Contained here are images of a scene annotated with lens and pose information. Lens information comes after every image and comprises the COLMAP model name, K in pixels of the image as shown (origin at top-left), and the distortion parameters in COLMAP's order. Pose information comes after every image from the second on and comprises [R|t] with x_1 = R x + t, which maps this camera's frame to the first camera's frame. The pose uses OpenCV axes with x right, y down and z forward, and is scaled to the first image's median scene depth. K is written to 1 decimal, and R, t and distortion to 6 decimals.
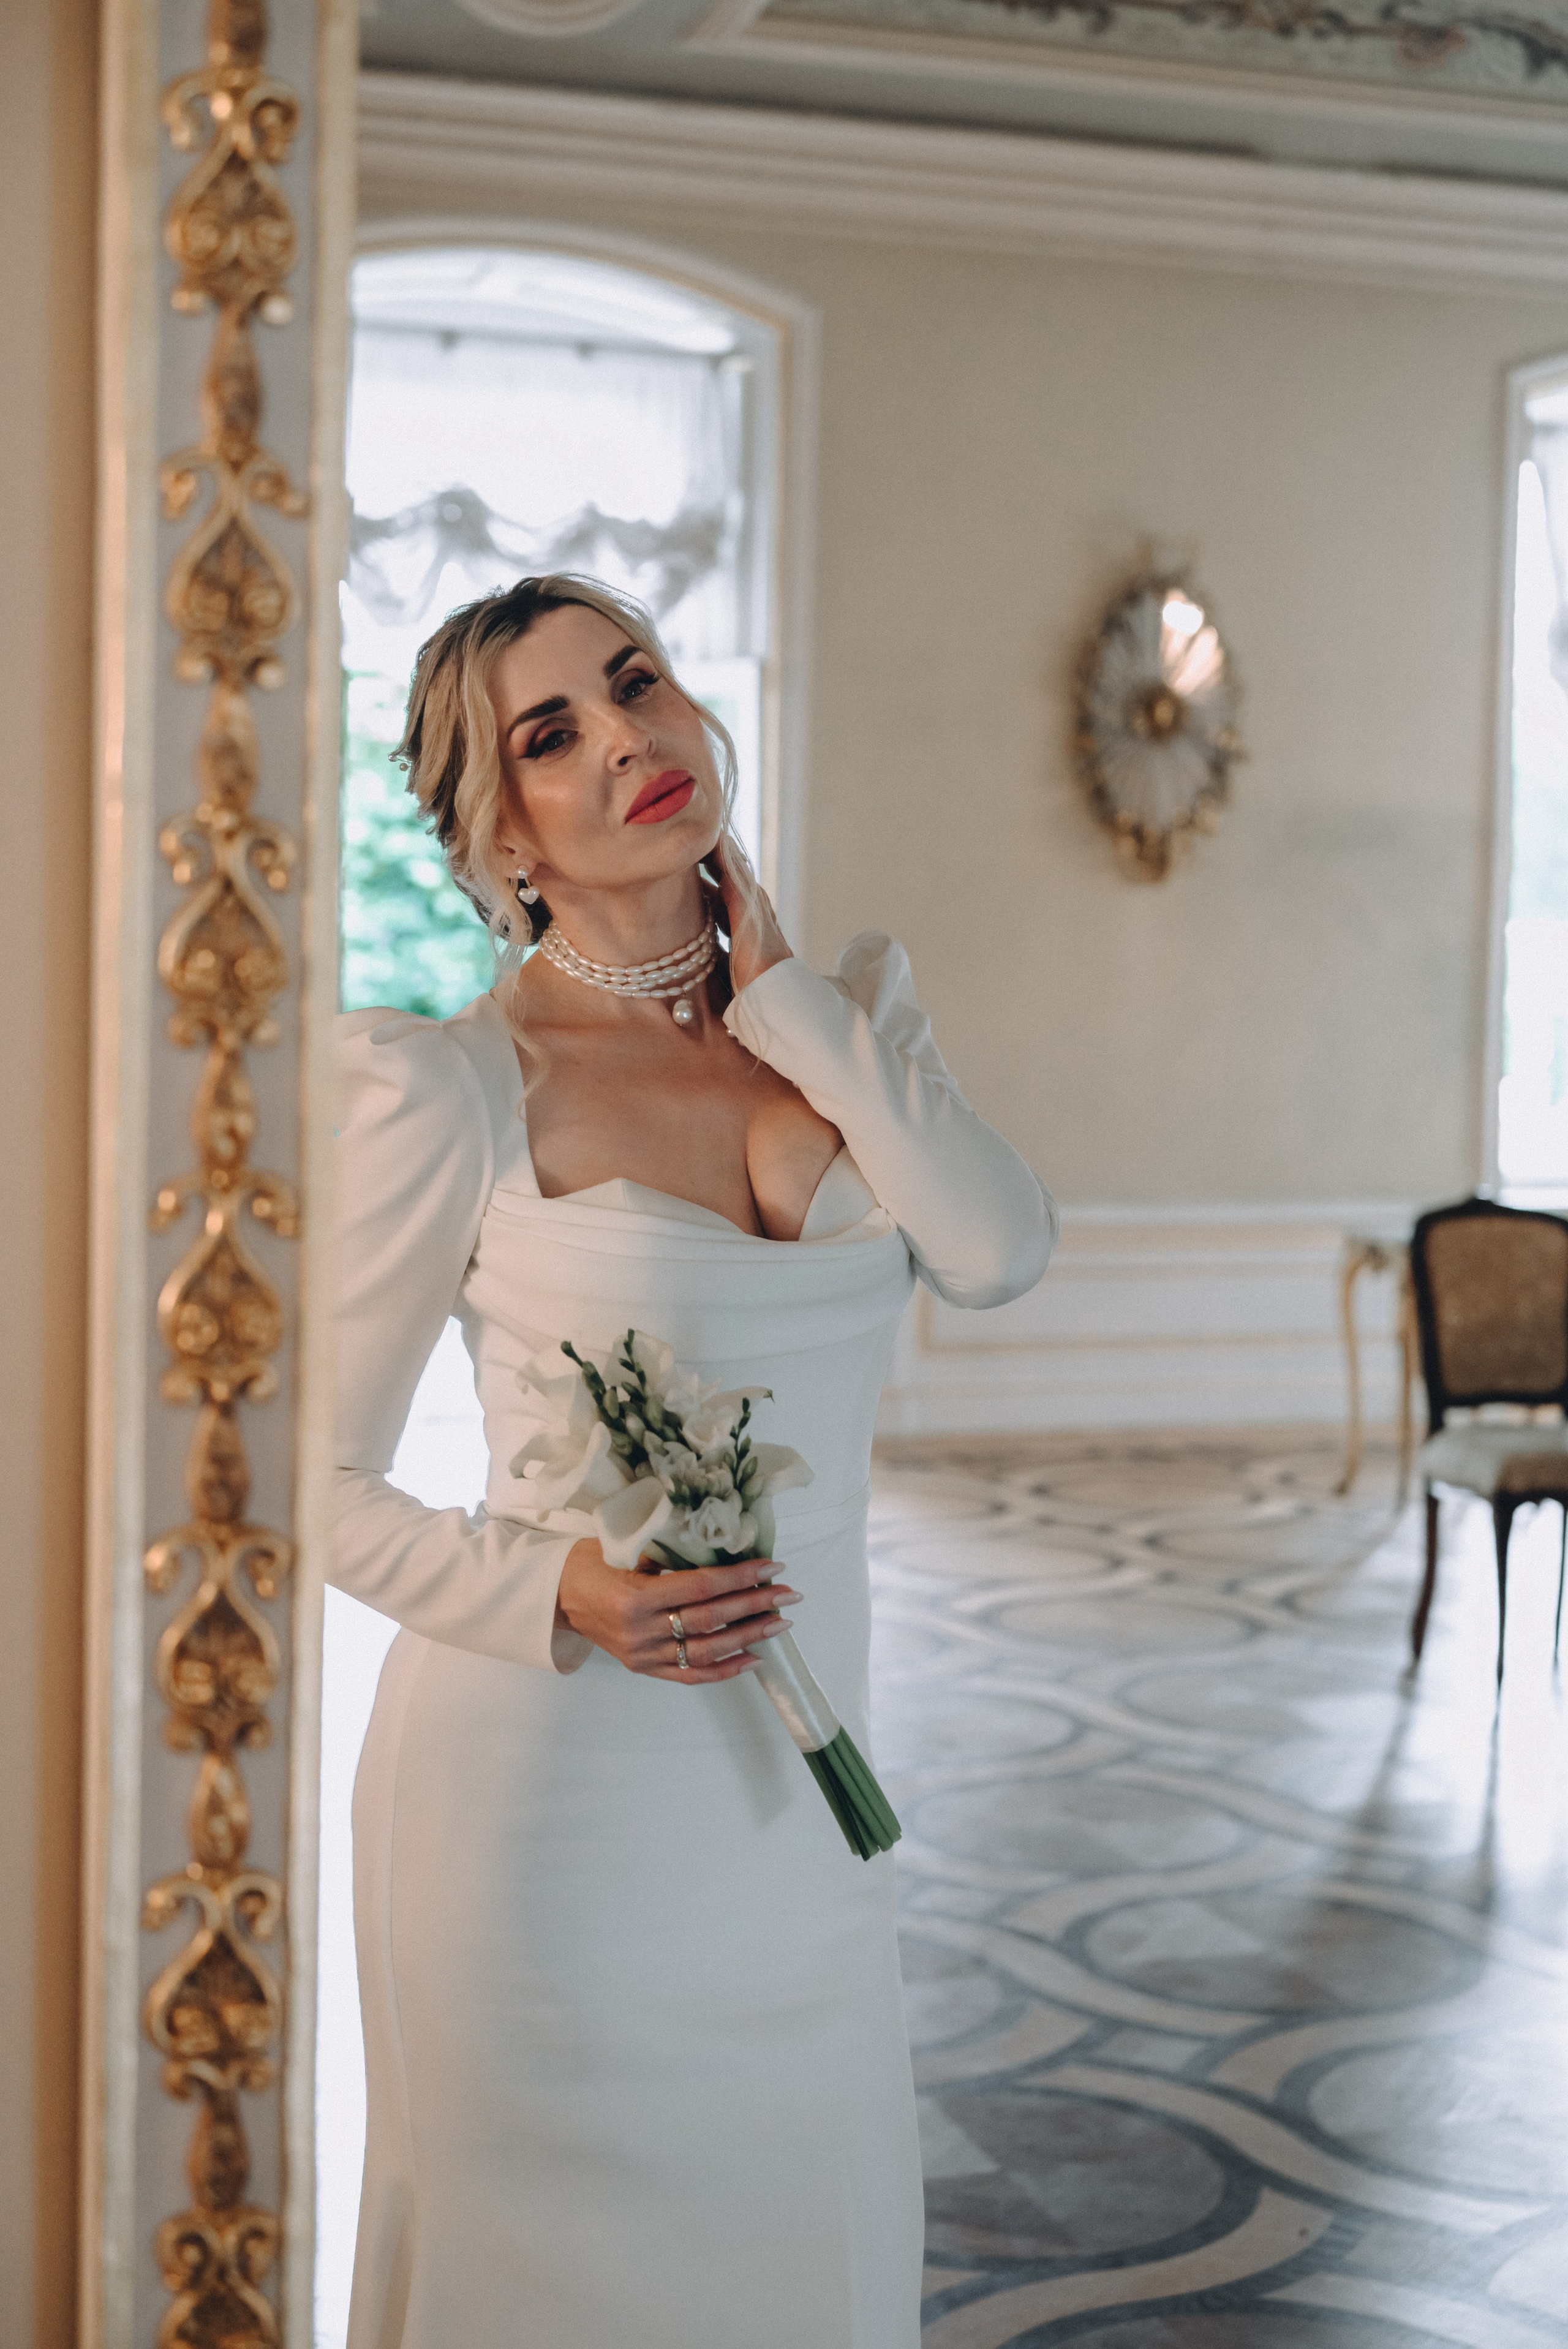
lens RADIAL K [[3324.9, 0, 780.2], [0, 3324.9, 1183.9], [0, 0, 1]] dist [-0.018856, 0.000000]
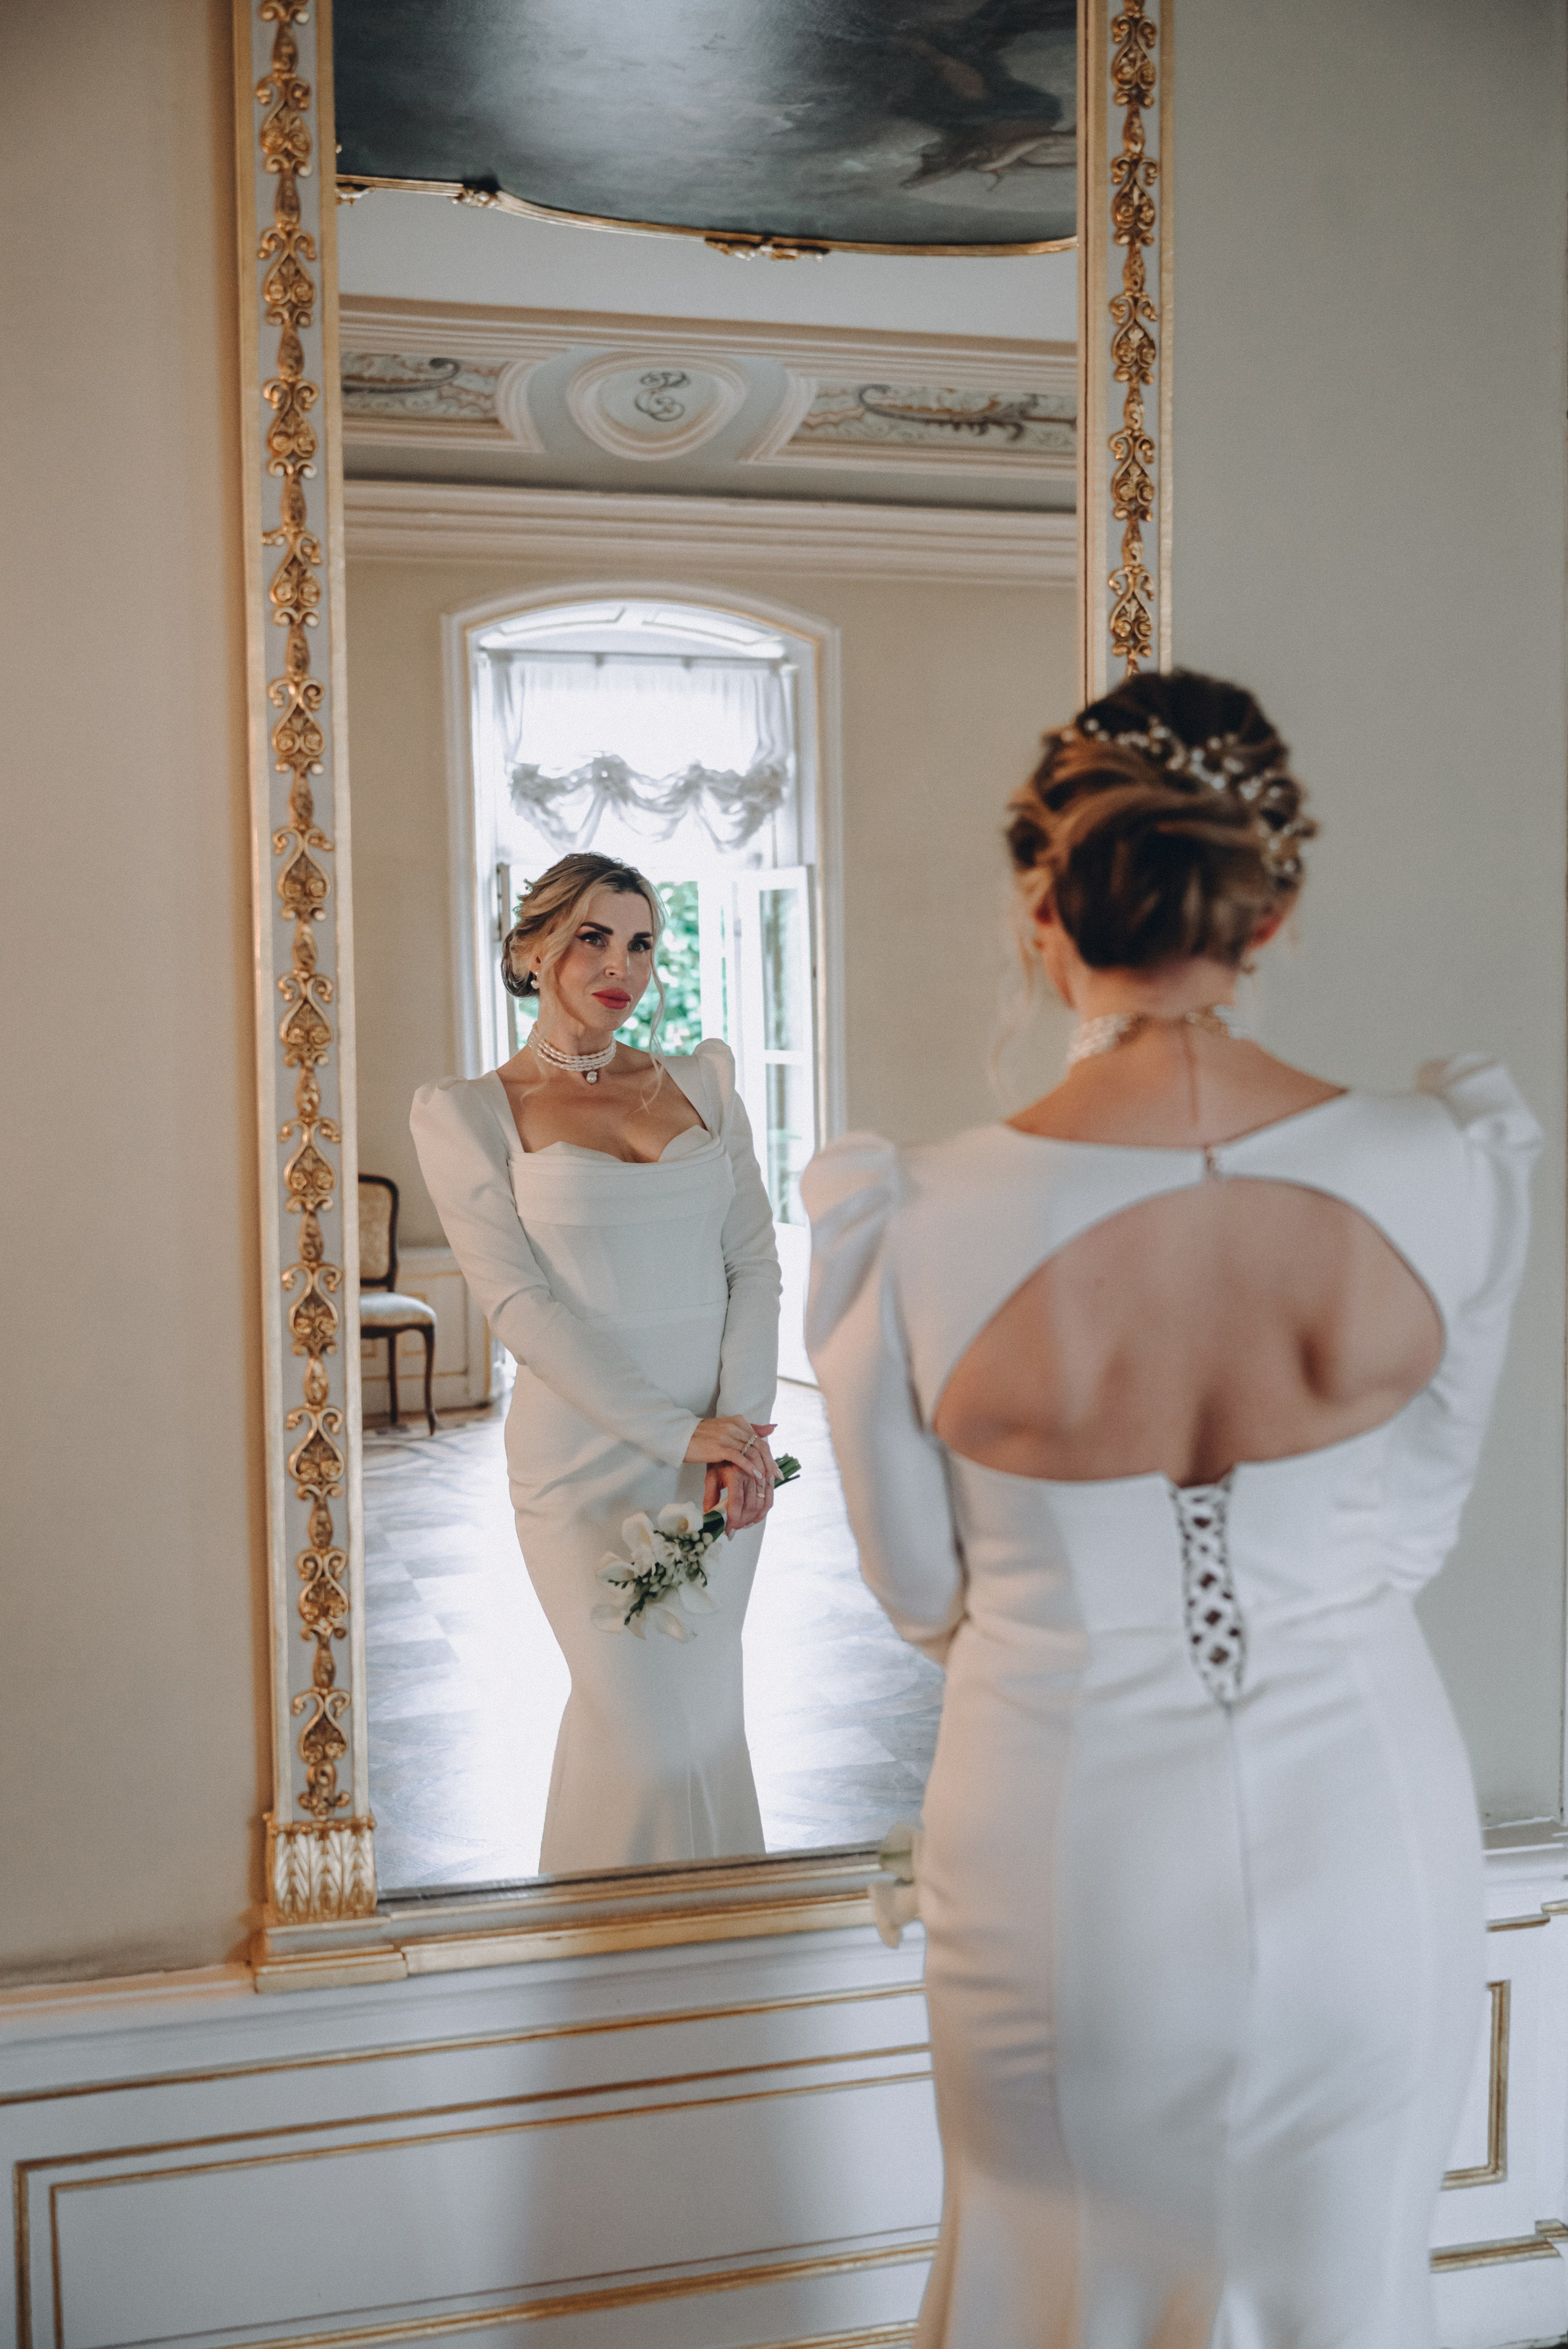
lens RADIAL K [[2453.1, 0, 788.7], [0, 2453.1, 1163.7], [0, 0, 1]] dist [-0.002543, 0.000000]
pose [[0.997817, -0.036534, -0.055013, 0.283705], [0.034914, 0.998936, -0.030115, 0.097044], [0.056054, 0.028128, 0.998031, -0.784823]]
